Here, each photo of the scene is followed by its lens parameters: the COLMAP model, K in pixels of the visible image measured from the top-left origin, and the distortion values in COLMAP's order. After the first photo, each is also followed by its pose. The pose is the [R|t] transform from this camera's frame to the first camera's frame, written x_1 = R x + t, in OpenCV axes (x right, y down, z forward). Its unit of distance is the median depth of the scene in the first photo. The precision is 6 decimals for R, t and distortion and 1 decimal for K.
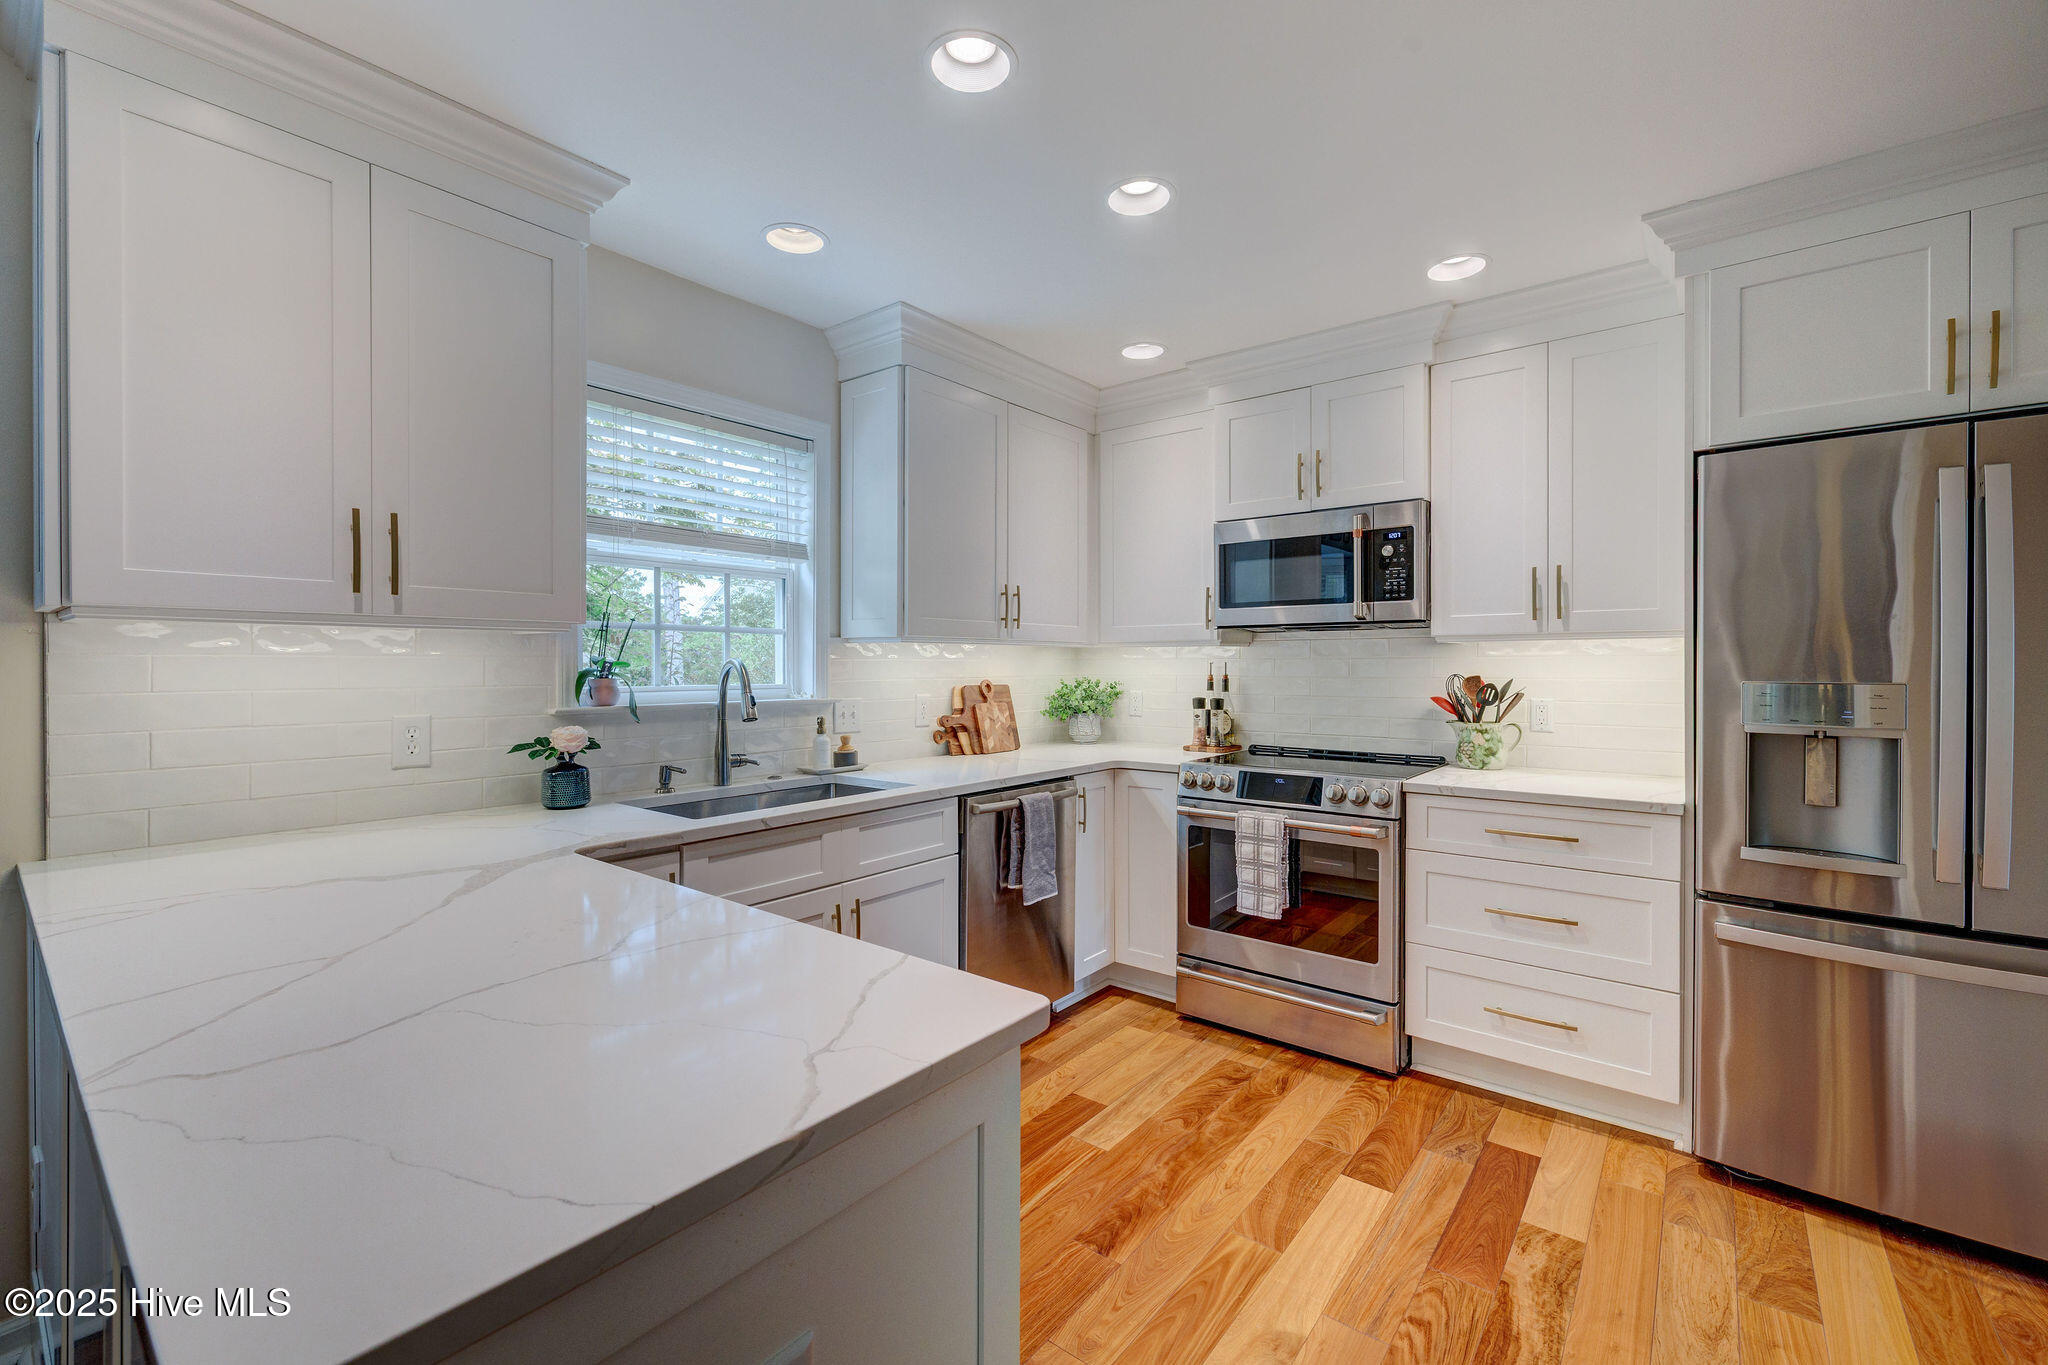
lens RADIAL K [[860.2, 0, 1016.3], [0, 860.2, 670.0], [0, 0, 1]] dist [0.001119, -0.000061]
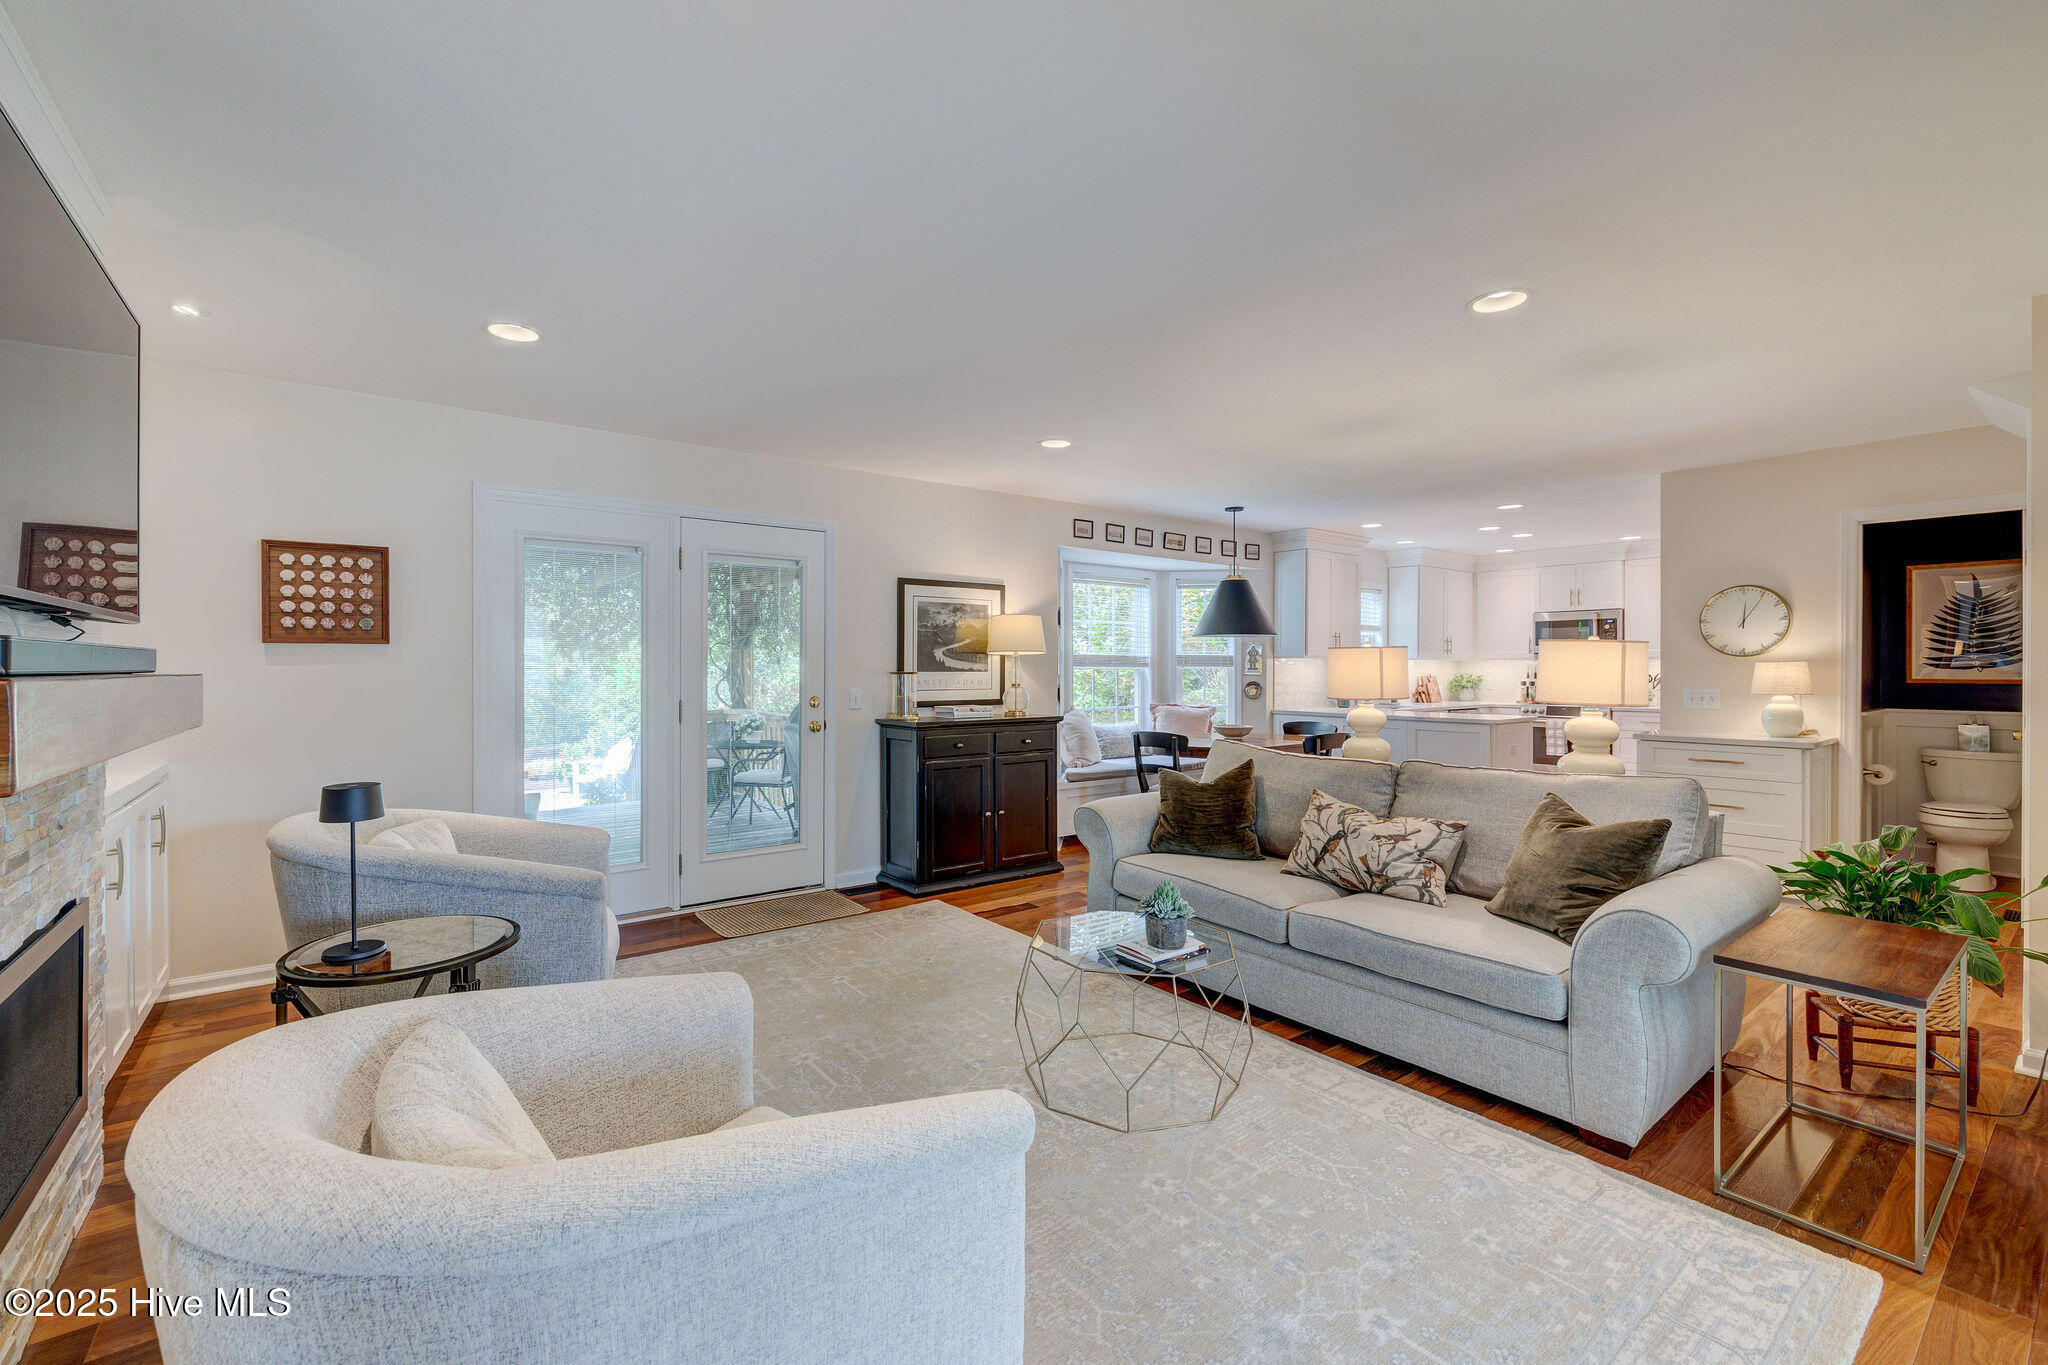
lens RADIAL K [[860.2, 0, 1008.7], [0, 860.2, 676.3], [0, 0, 1]] dist [0.001119, -0.000061]
pose [[0.971885, -0.000592, -0.235457, -0.772885], [0.001041, 0.999998, 0.001784, 0.014368], [0.235456, -0.001979, 0.971883, -2.105770]]
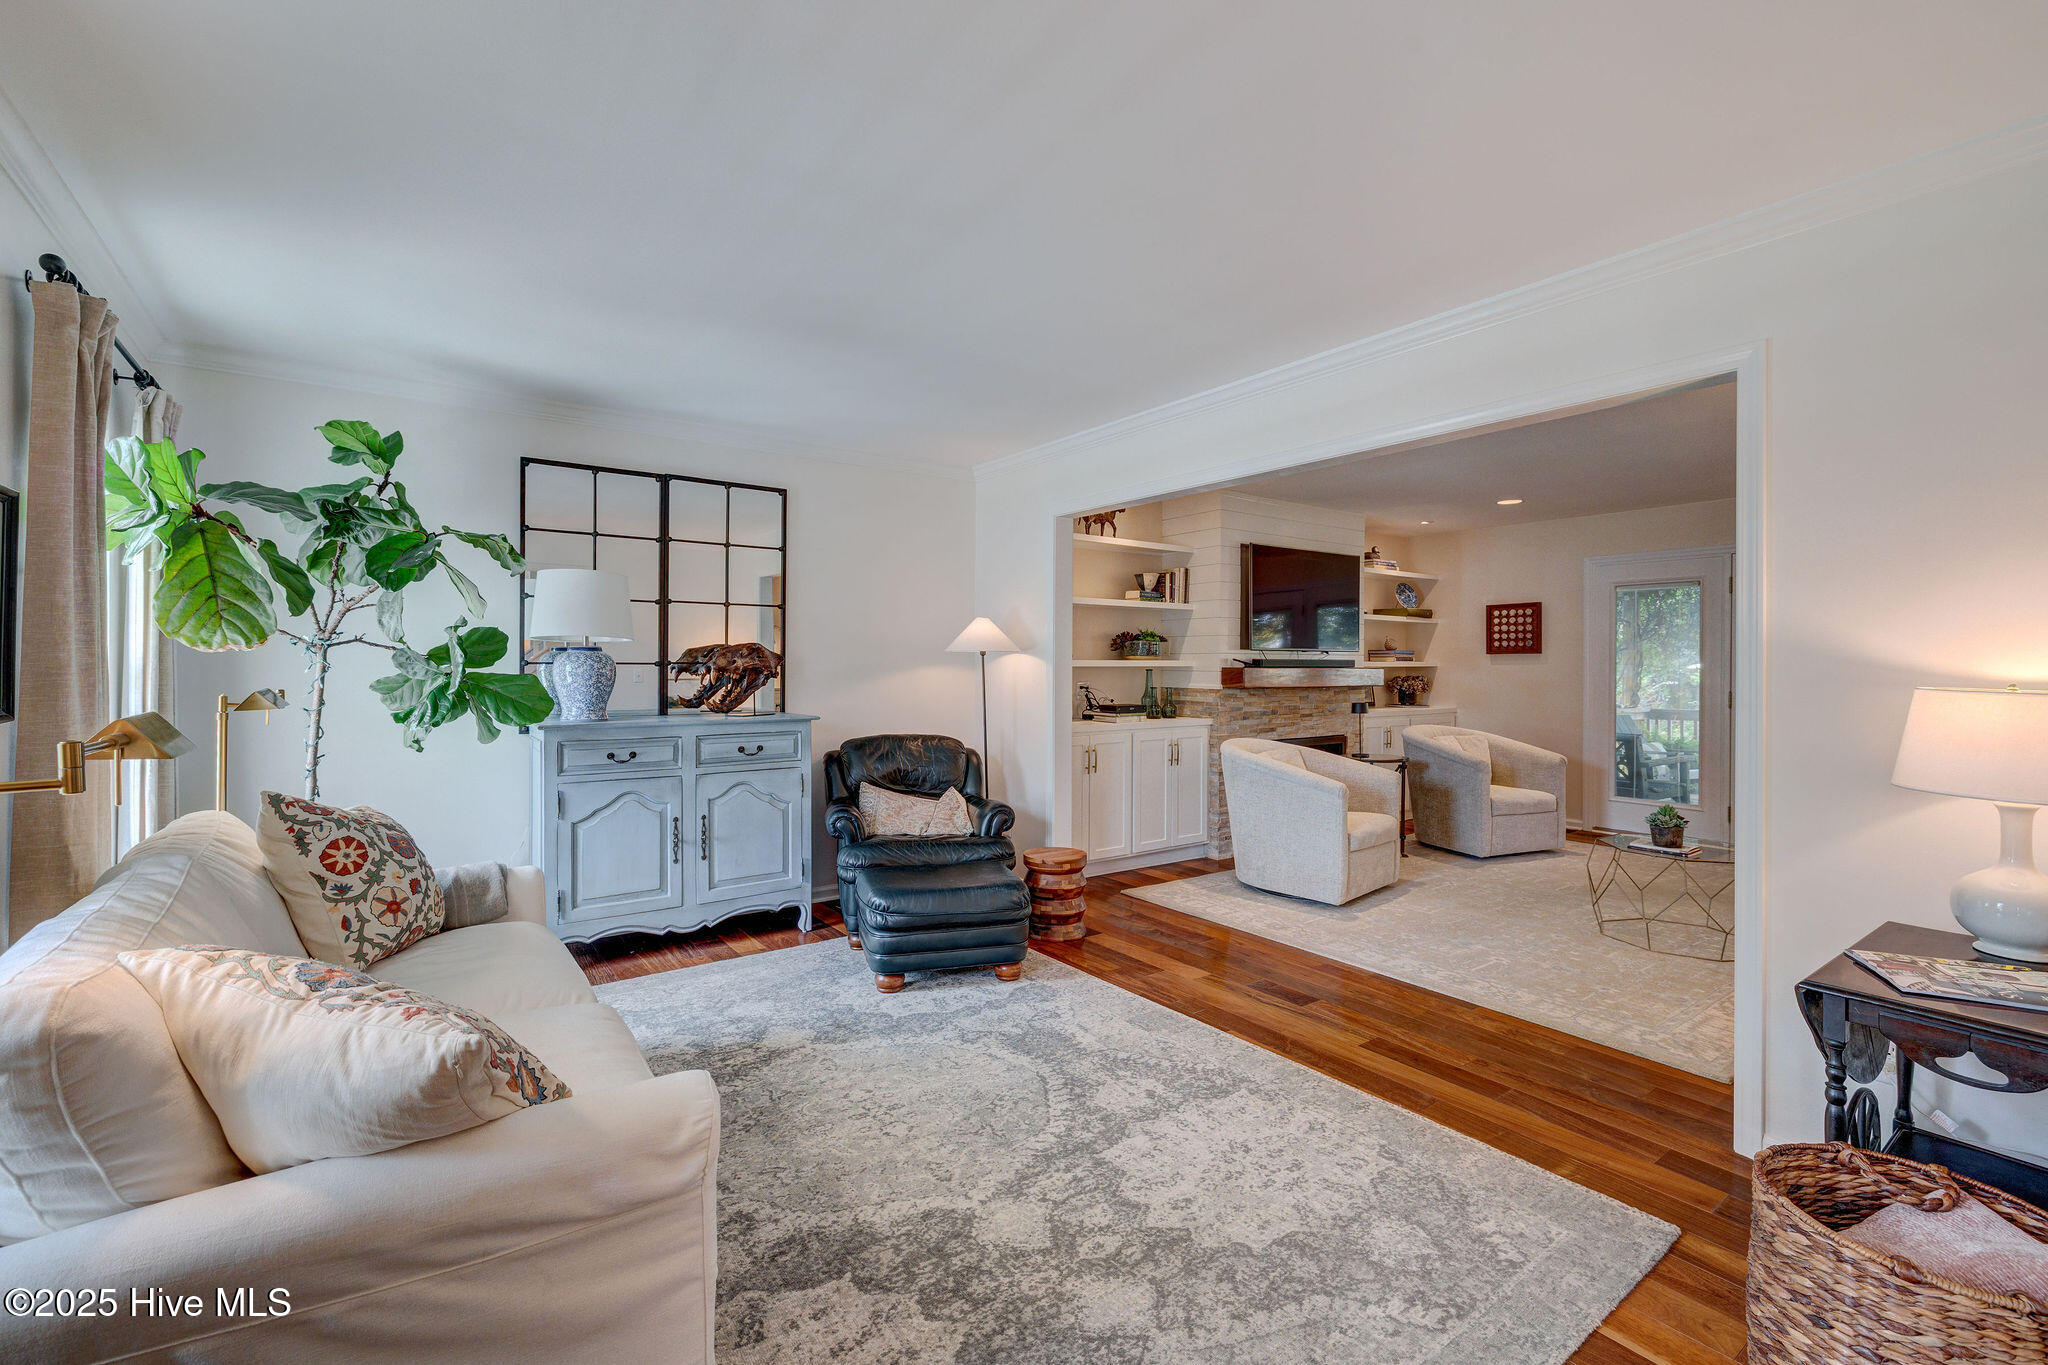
lens RADIAL K [[892.6, 0, 1011.9], [0, 892.6, 662.0], [0, 0, 1]] dist [0.003814, -0.000038]
pose [[-0.256988, -0.005581, -0.966398, 0.761531], [-0.012246, 0.999922, -0.002518, 0.014598], [0.966337, 0.011187, -0.257036, -1.862840]]
